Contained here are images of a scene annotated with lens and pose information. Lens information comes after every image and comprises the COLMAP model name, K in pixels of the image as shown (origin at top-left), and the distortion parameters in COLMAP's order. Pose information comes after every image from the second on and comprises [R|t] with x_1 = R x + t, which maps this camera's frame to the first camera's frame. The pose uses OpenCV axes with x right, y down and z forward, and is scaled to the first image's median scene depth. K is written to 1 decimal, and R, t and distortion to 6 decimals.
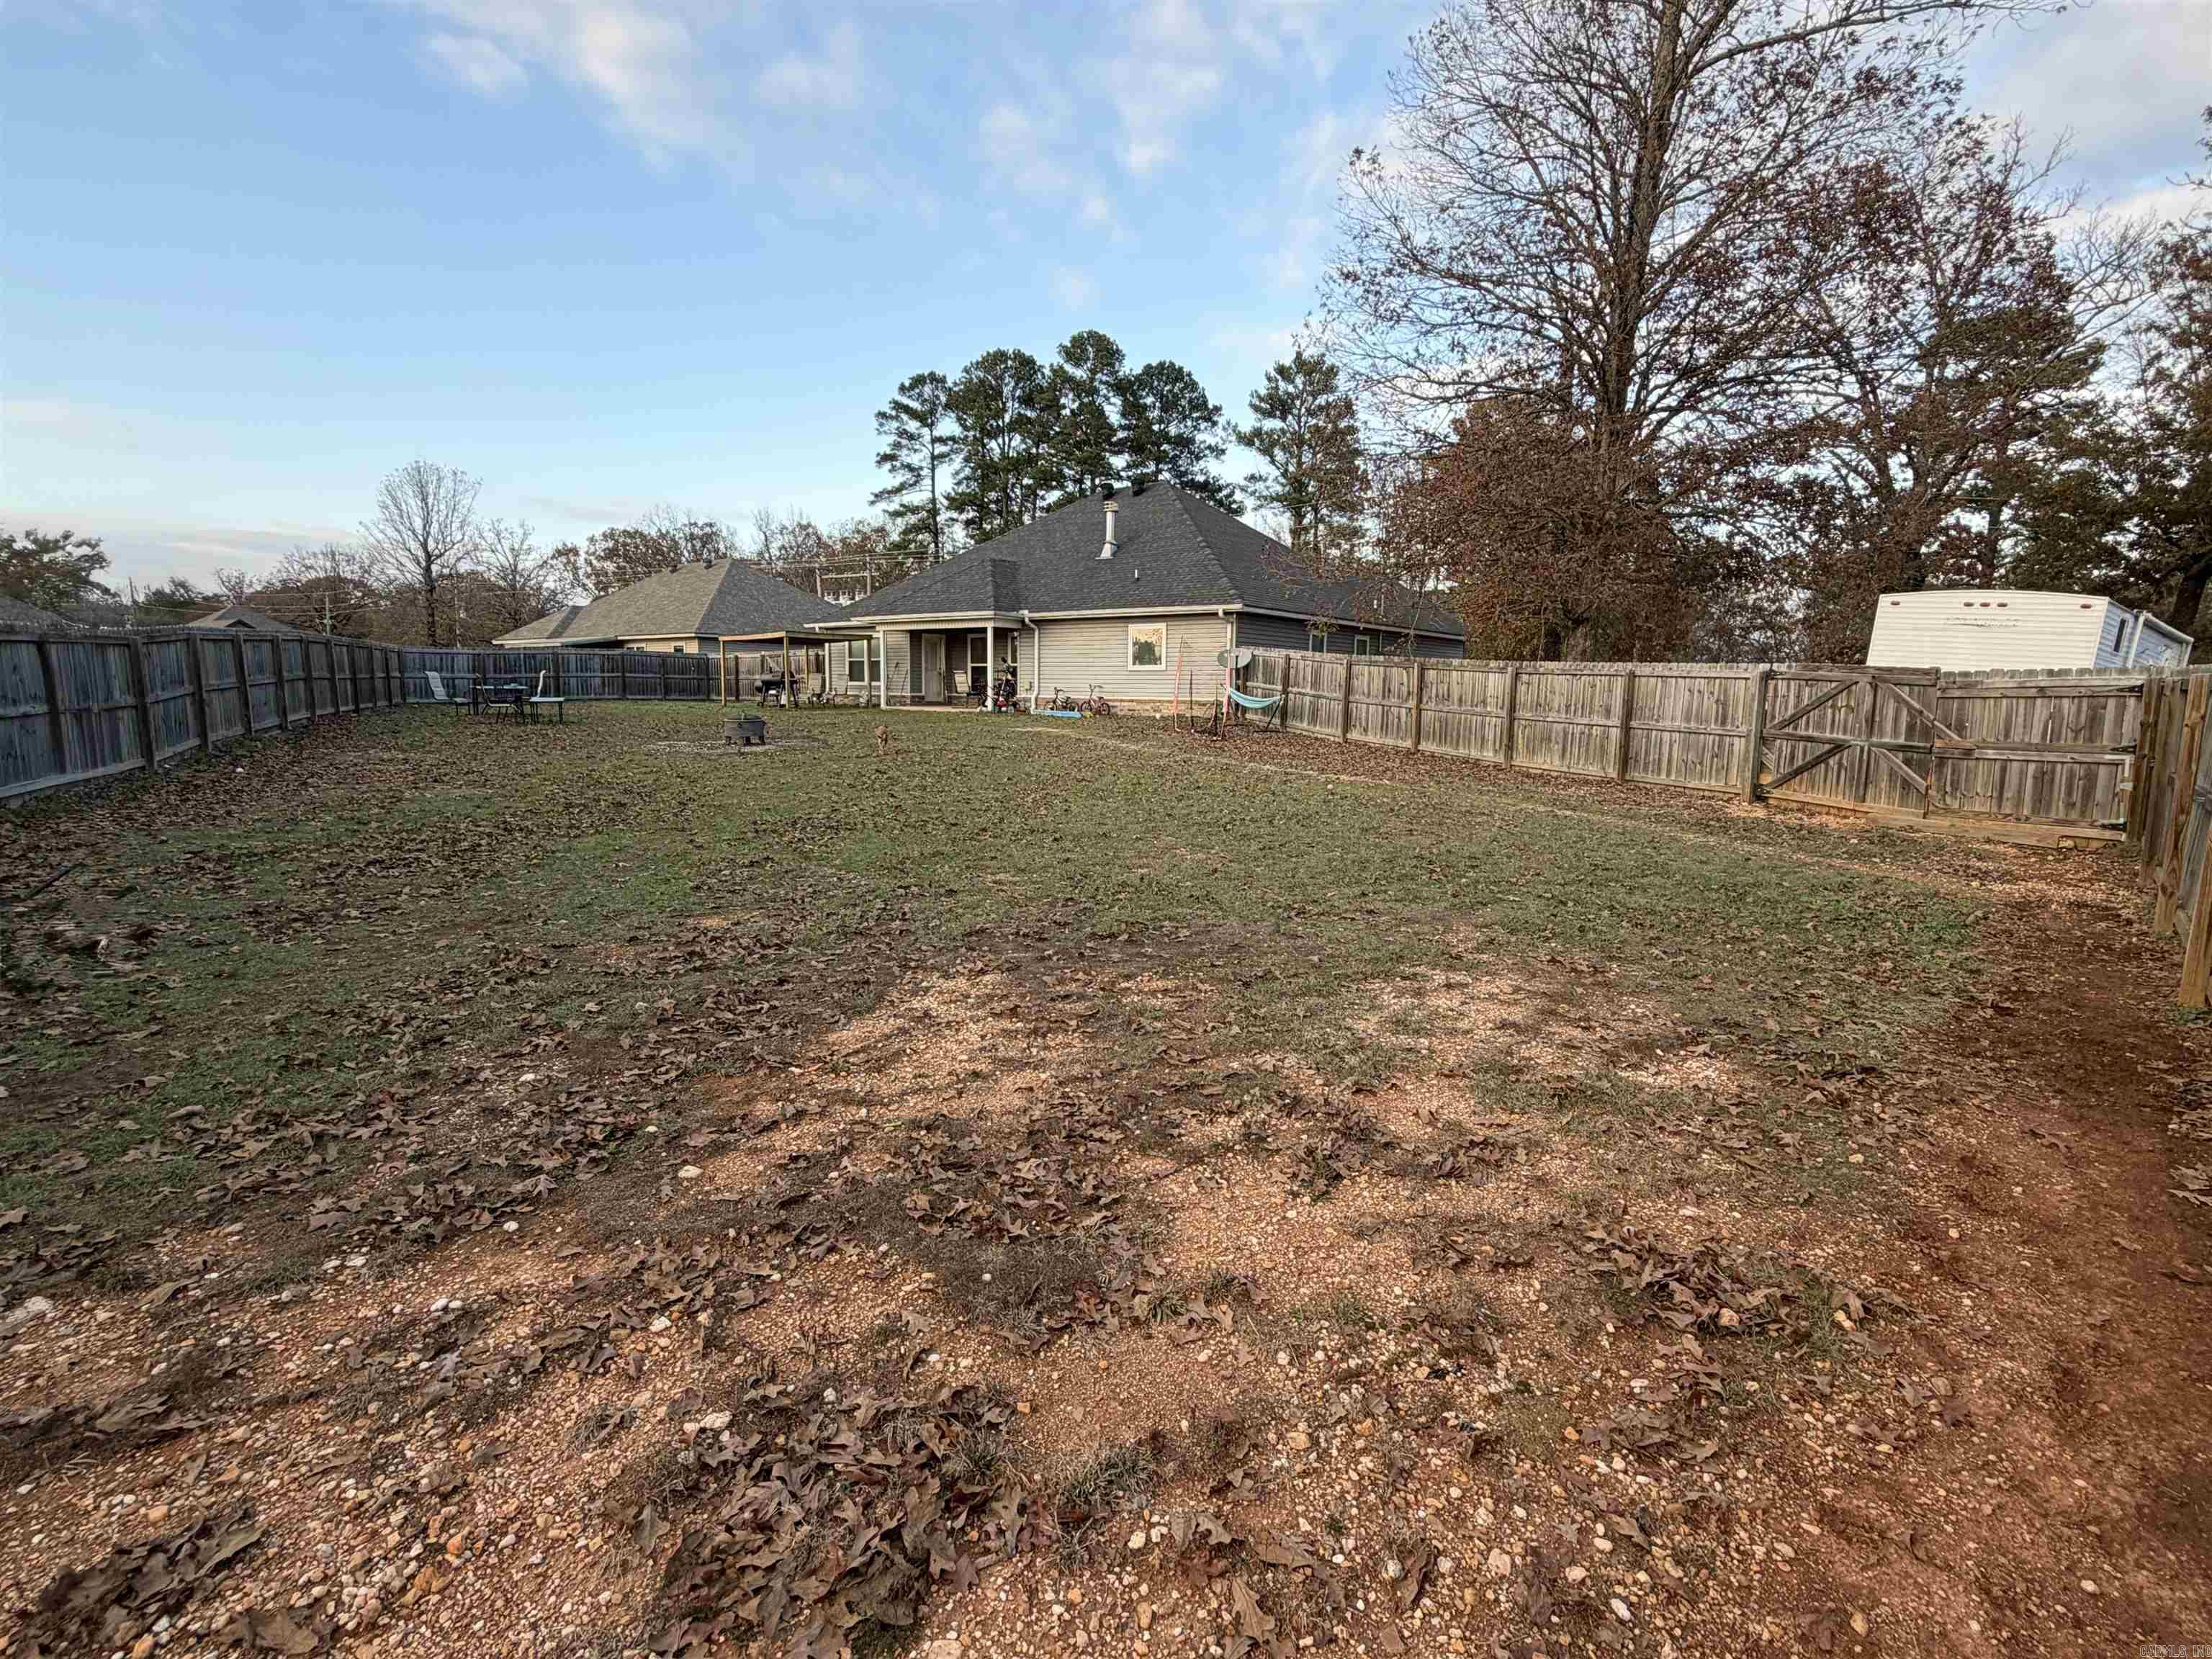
lens RADIAL K [[1016.4, 0, 1108.8], [0, 1016.4, 829.2], [0, 0, 1]] dist [-0.000371, -0.000109]
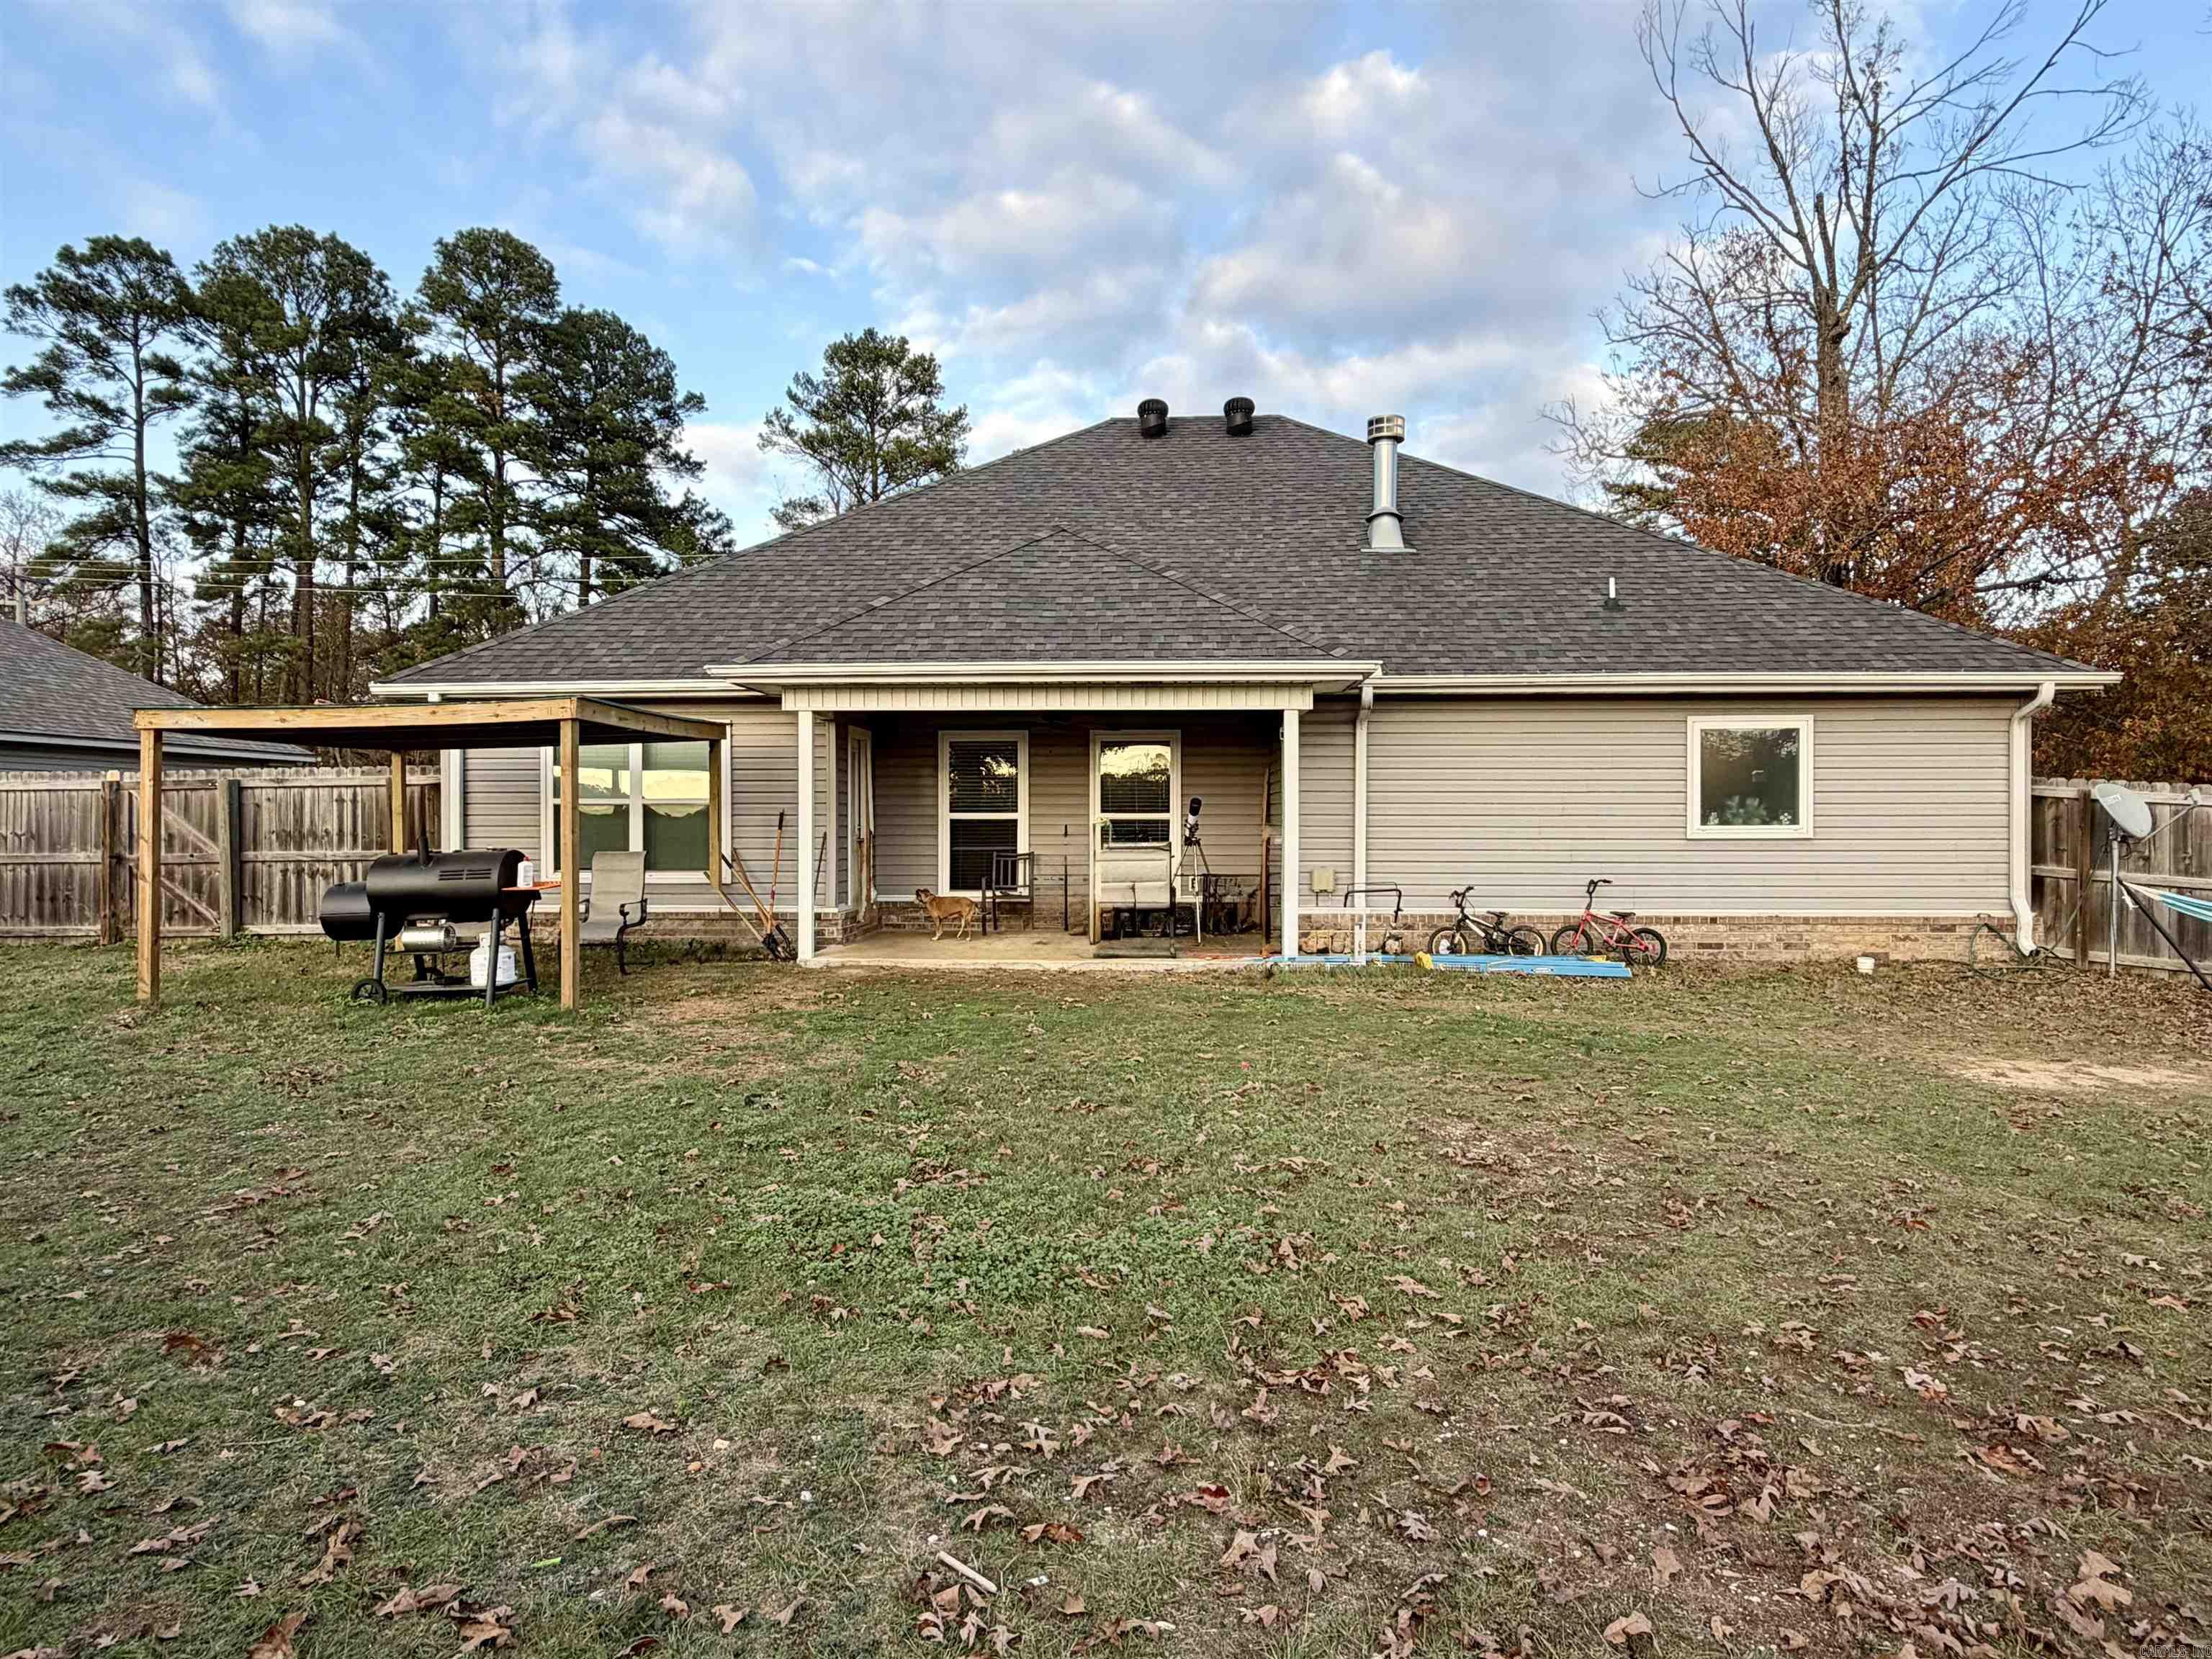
lens RADIAL K [[1302.1, 0, 1100.6], [0, 1302.1, 828.9], [0, 0, 1]] dist [0.000519, -0.000490]
pose [[0.840411, -0.011579, 0.541827, -0.128748], [0.081575, 0.991084, -0.105348, -0.039450], [-0.535776, 0.132735, 0.833862, 0.222859]]
